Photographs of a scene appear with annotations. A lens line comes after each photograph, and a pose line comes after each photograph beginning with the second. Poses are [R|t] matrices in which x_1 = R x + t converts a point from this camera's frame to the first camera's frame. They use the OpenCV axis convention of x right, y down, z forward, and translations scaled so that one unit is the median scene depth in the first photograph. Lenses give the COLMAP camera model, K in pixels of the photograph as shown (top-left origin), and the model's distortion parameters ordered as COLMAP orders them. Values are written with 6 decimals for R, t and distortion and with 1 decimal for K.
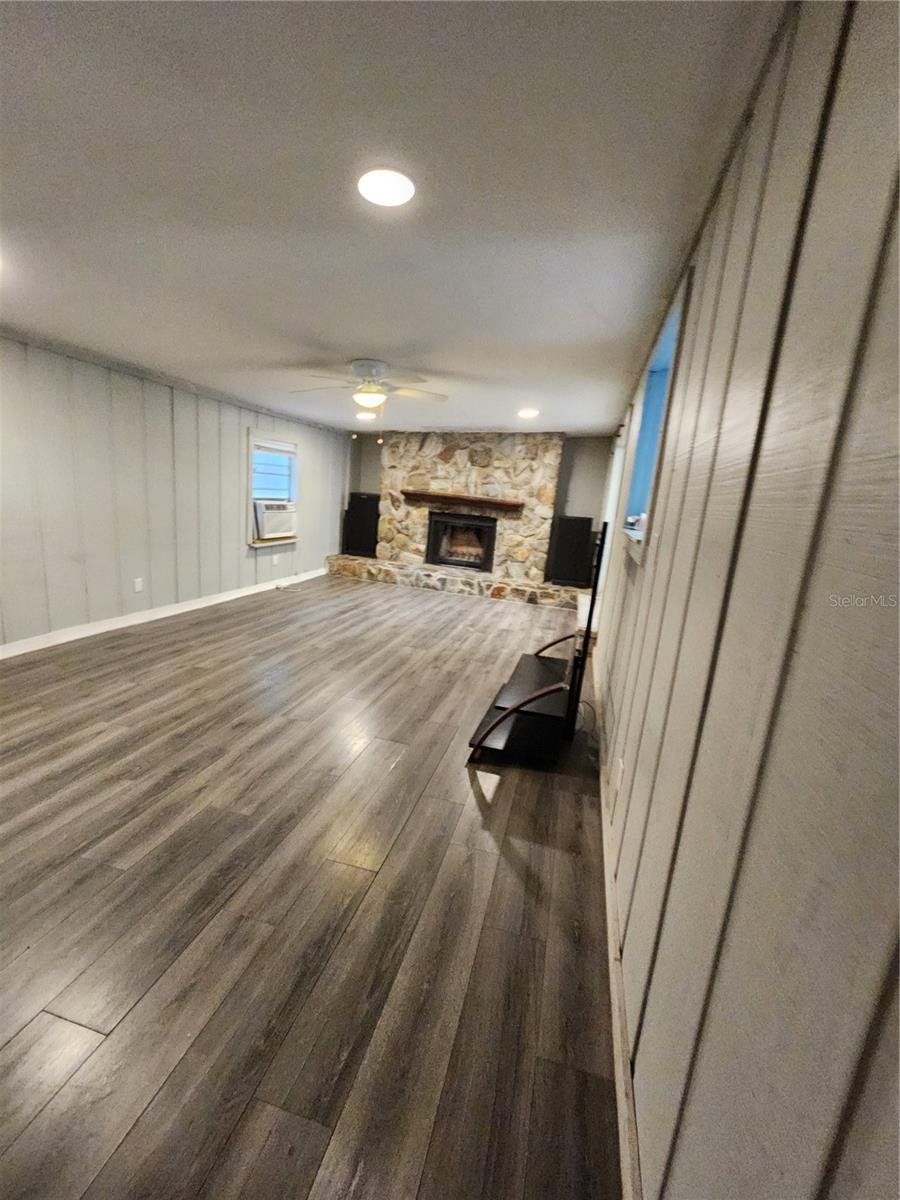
lens RADIAL K [[483.9, 0, 450.0], [0, 483.9, 600.0], [0, 0, 1]] dist [0.007289, -0.004846]
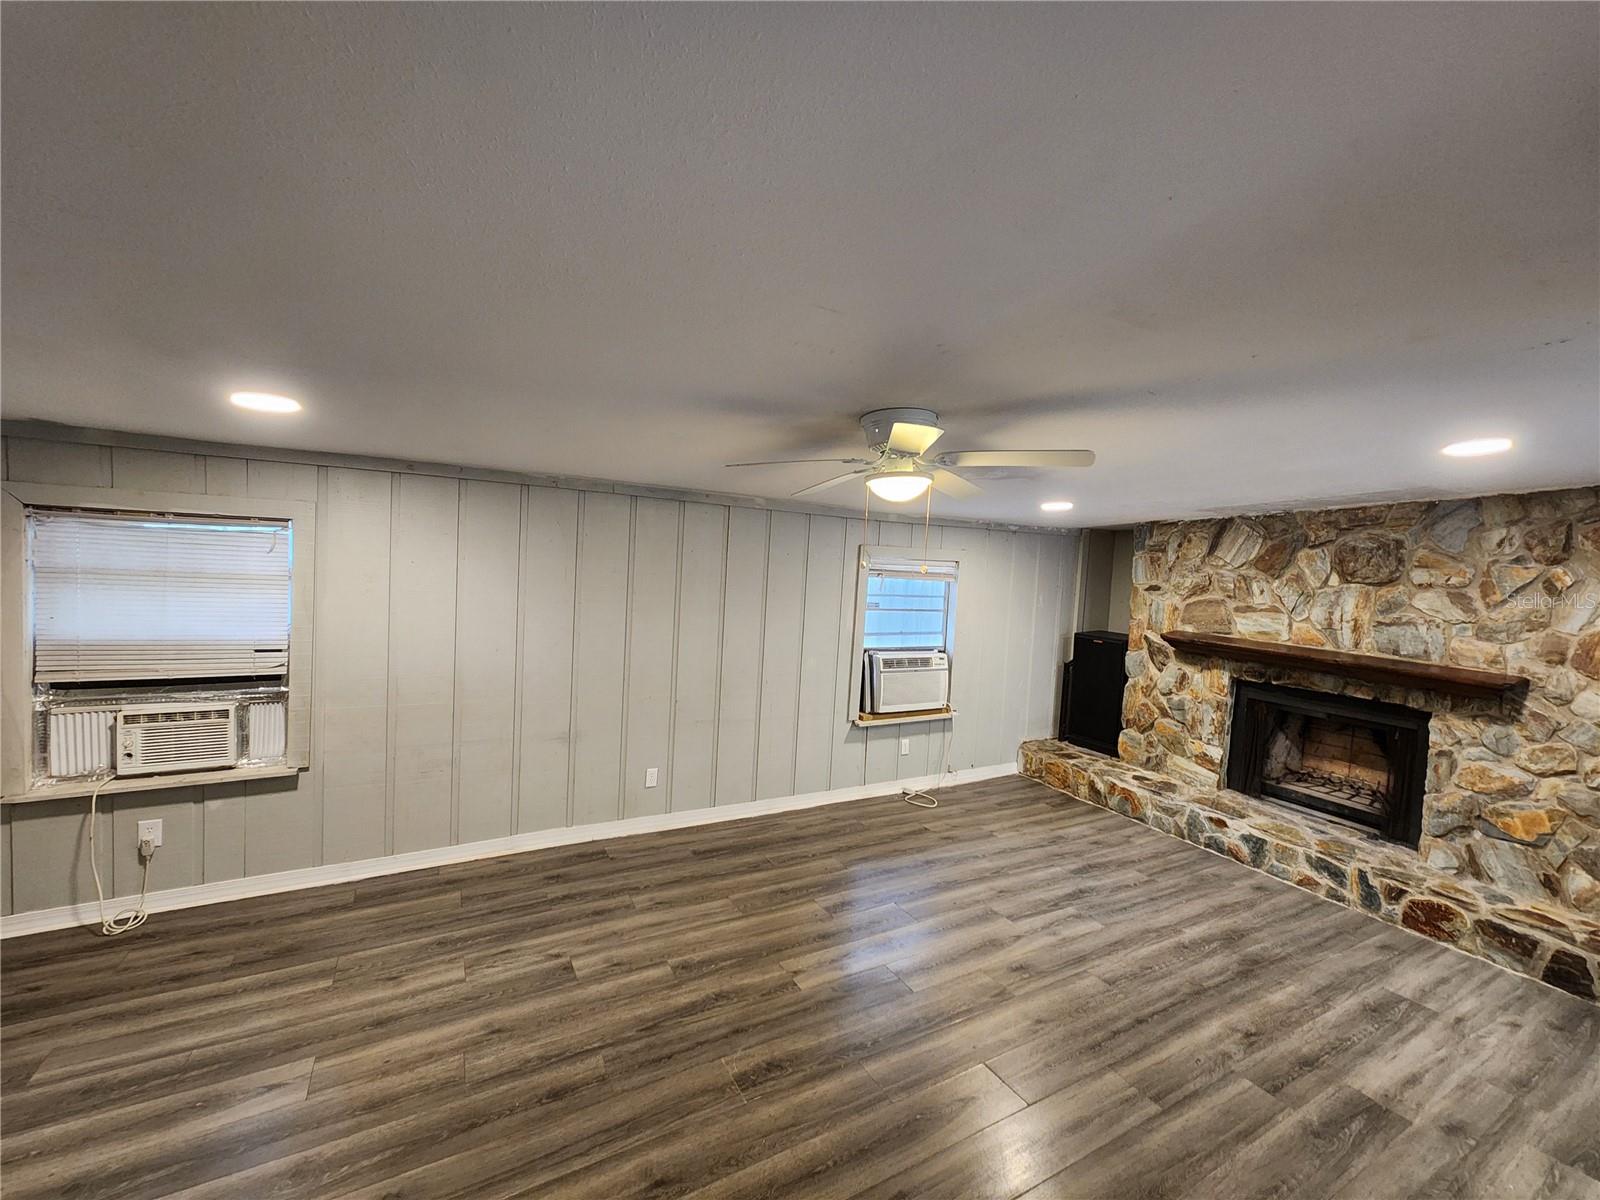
lens RADIAL K [[643.8, 0, 798.5], [0, 643.8, 601.3], [0, 0, 1]] dist [0.008834, -0.005864]
pose [[0.701850, -0.012356, -0.712218, 0.112250], [-0.143769, 0.976816, -0.158623, -0.100622], [0.697665, 0.213725, 0.683802, 0.275554]]
